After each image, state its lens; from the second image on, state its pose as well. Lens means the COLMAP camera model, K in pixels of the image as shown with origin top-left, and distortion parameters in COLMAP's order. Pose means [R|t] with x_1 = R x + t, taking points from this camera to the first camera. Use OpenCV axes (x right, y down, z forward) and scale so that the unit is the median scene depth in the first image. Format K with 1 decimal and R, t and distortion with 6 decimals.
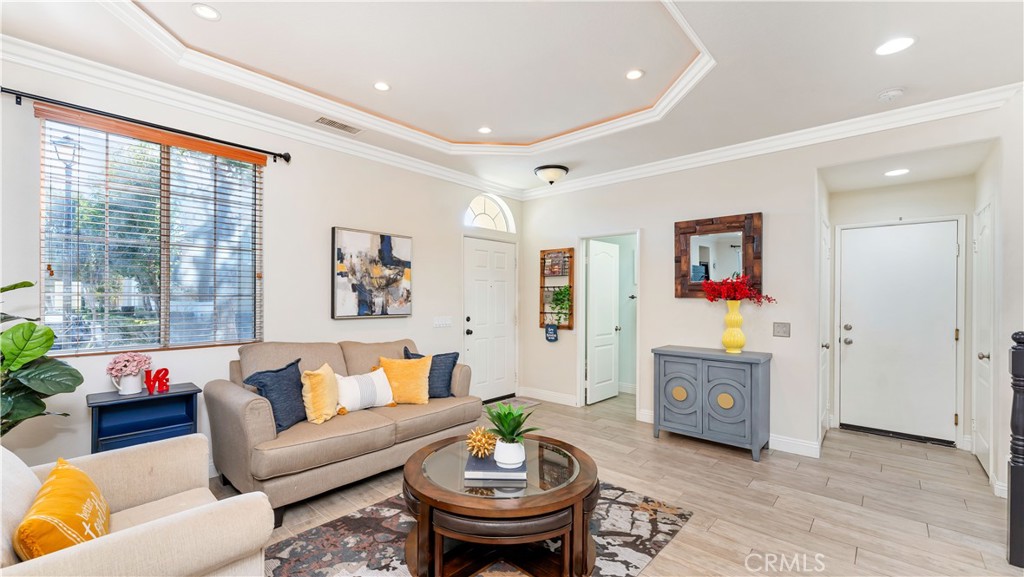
lens RADIAL K [[419.0, 0, 508.7], [0, 419.0, 297.2], [0, 0, 1]] dist [-0.000285, -0.000223]
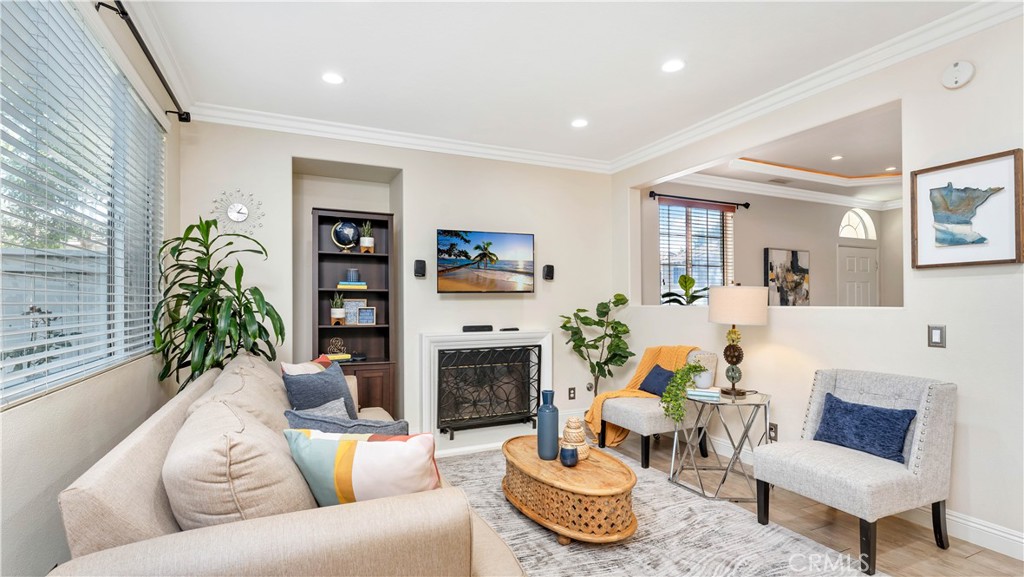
lens RADIAL K [[468.3, 0, 508.4], [0, 468.3, 301.0], [0, 0, 1]] dist [-0.001249, -0.000111]
pose [[0.917064, -0.011844, -0.398564, -0.557323], [0.008698, 0.999915, -0.009700, 0.023598], [0.398645, 0.005429, 0.917089, -0.792702]]
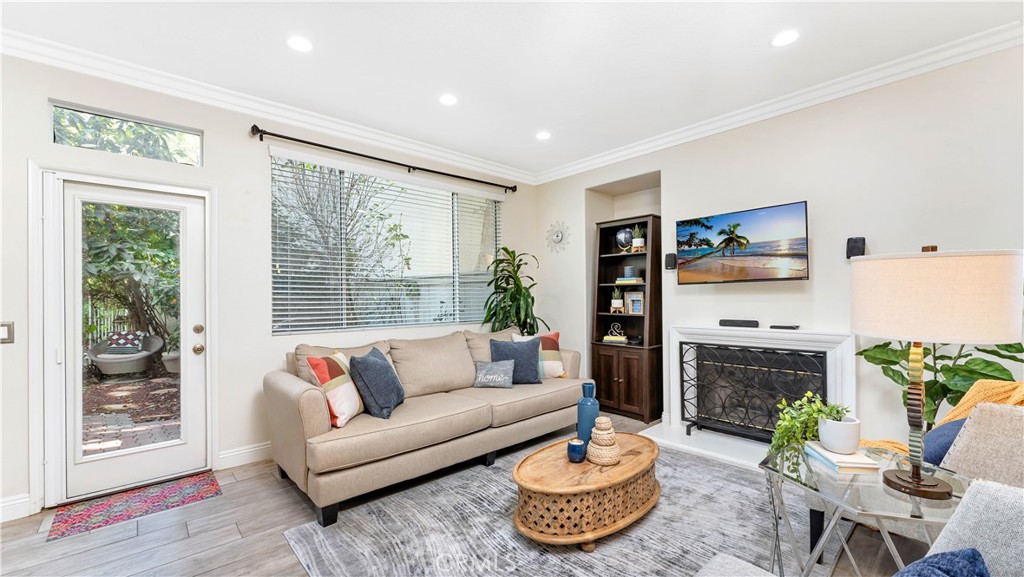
lens RADIAL K [[419.0, 0, 508.7], [0, 419.0, 297.2], [0, 0, 1]] dist [-0.000285, -0.000223]
pose [[-0.102936, -0.003930, -0.994680, -0.152428], [0.009936, 0.999938, -0.004979, 0.022120], [0.994638, -0.010396, -0.102891, -0.184383]]
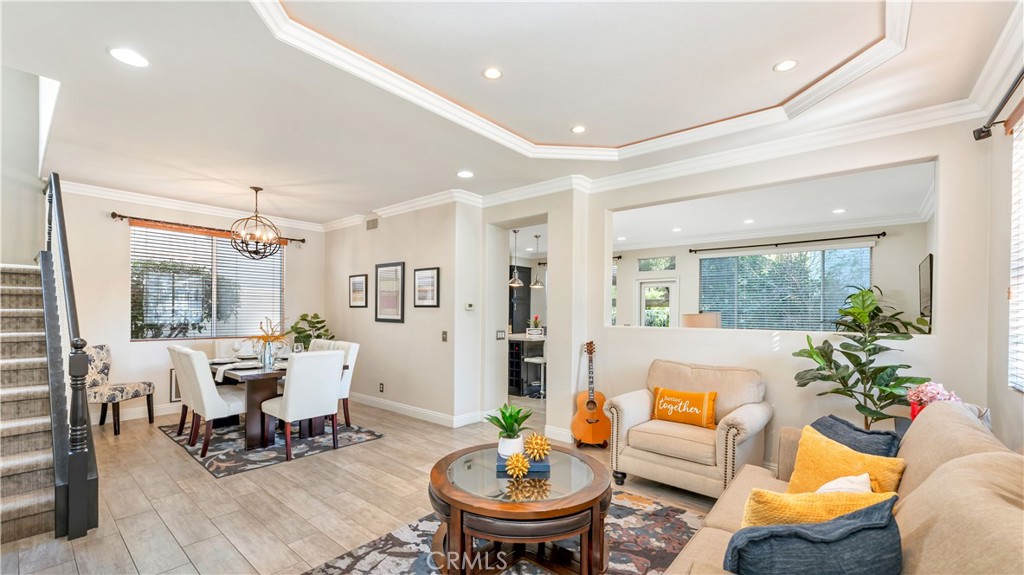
lens RADIAL K [[420.0, 0, 511.2], [0, 420.0, 311.2], [0, 0, 1]] dist [-0.000463, -0.000071]
pose [[-0.999298, -0.012744, -0.035243, 0.026048], [-0.012736, 0.999919, -0.000446, -0.006660], [0.035246, 0.000003, -0.999379, 1.182330]]
